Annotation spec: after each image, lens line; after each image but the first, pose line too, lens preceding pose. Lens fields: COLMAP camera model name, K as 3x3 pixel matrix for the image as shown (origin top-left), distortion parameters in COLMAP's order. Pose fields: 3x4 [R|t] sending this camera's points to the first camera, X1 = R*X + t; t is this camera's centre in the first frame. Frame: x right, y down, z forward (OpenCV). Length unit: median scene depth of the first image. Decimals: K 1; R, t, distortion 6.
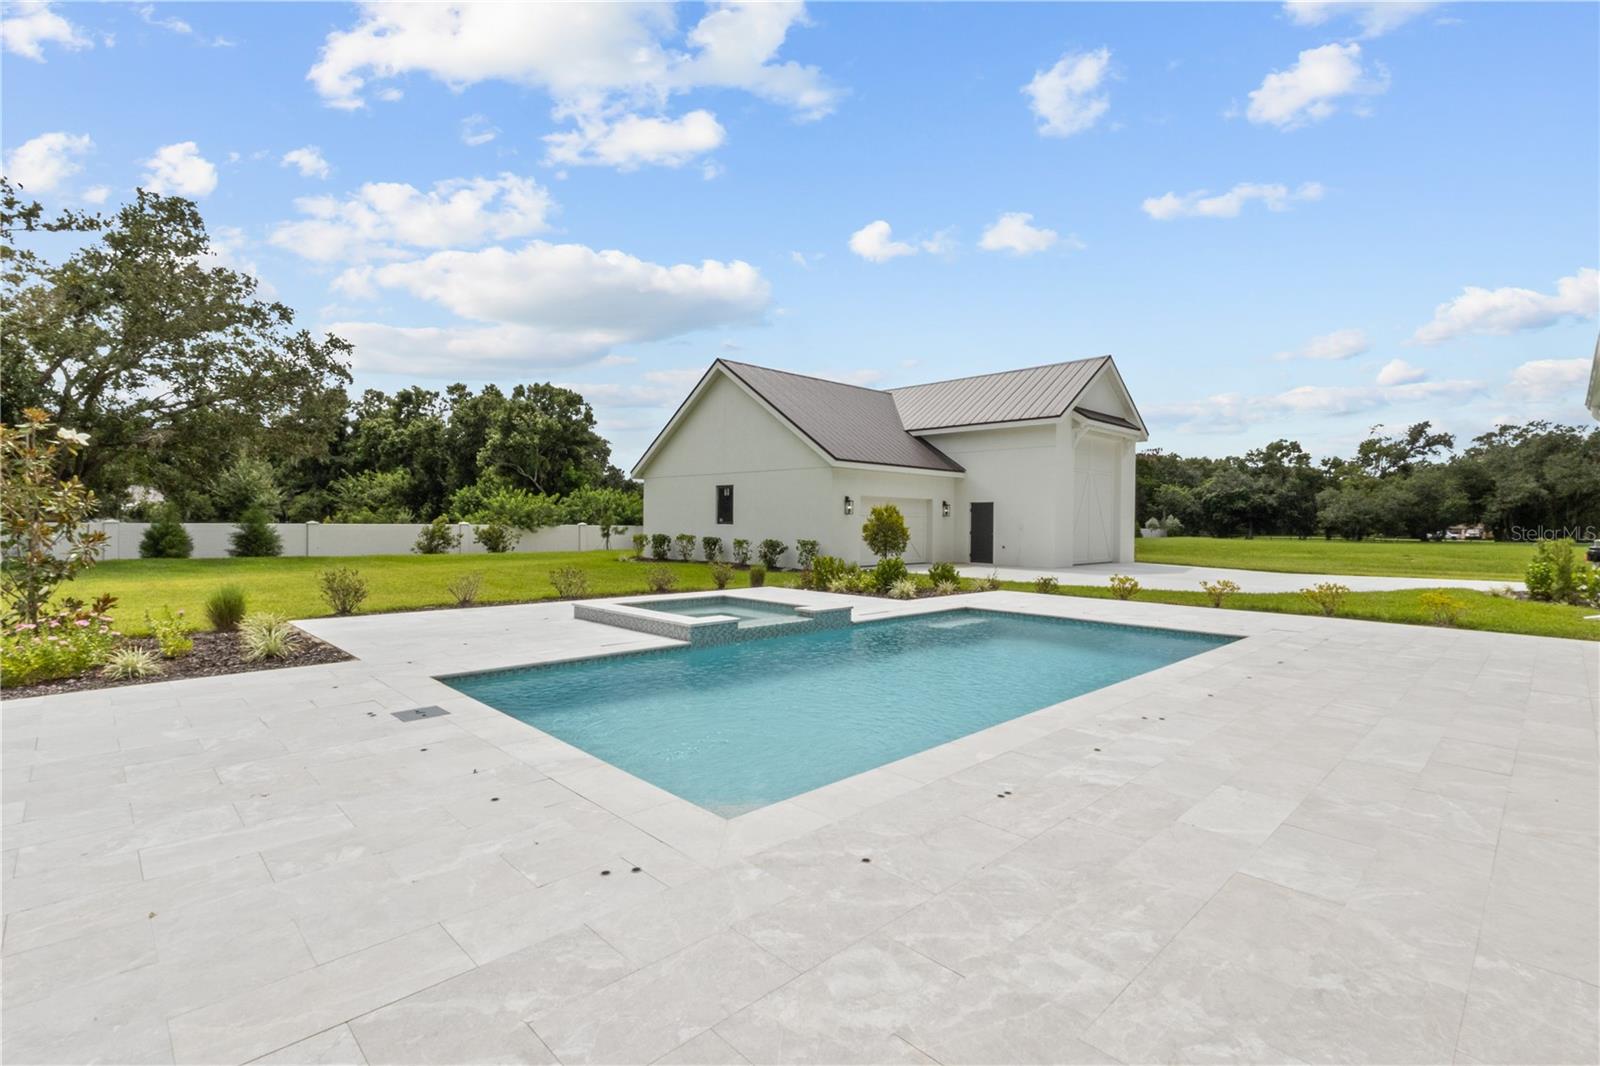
lens RADIAL K [[740.1, 0, 795.6], [0, 740.1, 528.2], [0, 0, 1]] dist [0.003855, 0.000462]
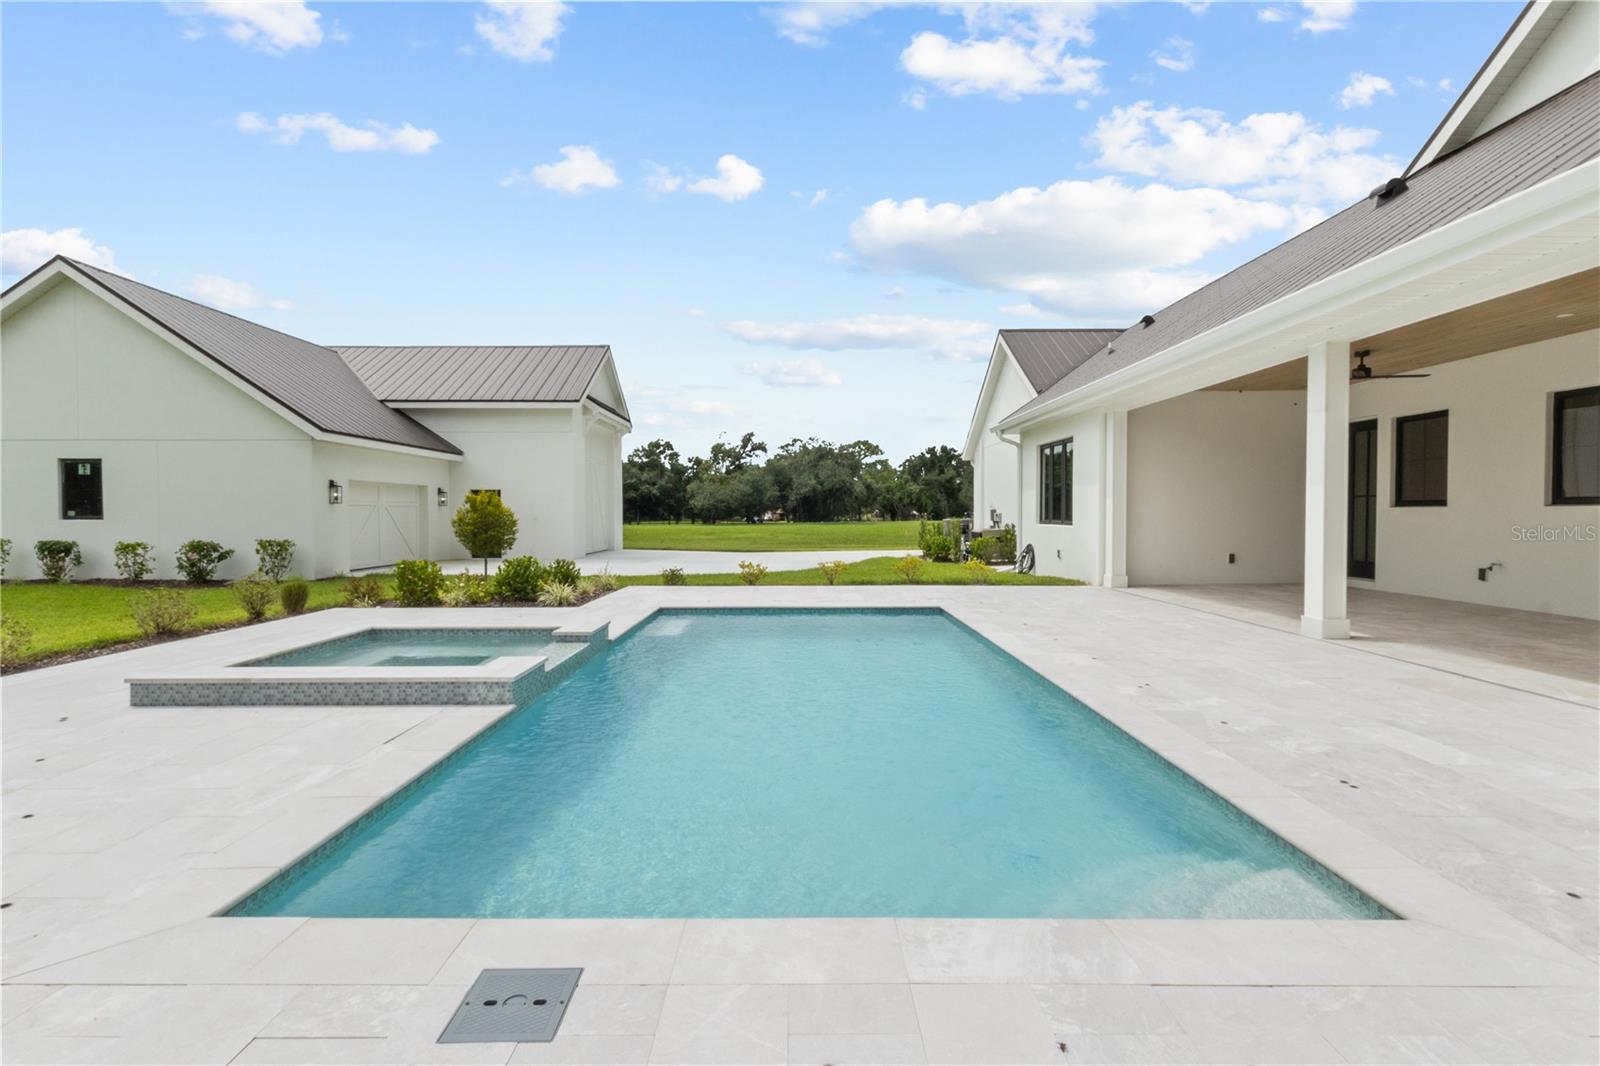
lens RADIAL K [[740.1, 0, 796.9], [0, 740.1, 524.0], [0, 0, 1]] dist [0.003855, 0.000462]
pose [[0.695784, -0.022327, 0.717904, -0.133401], [0.015611, 0.999751, 0.015962, -0.002309], [-0.718082, 0.000101, 0.695959, 0.119416]]
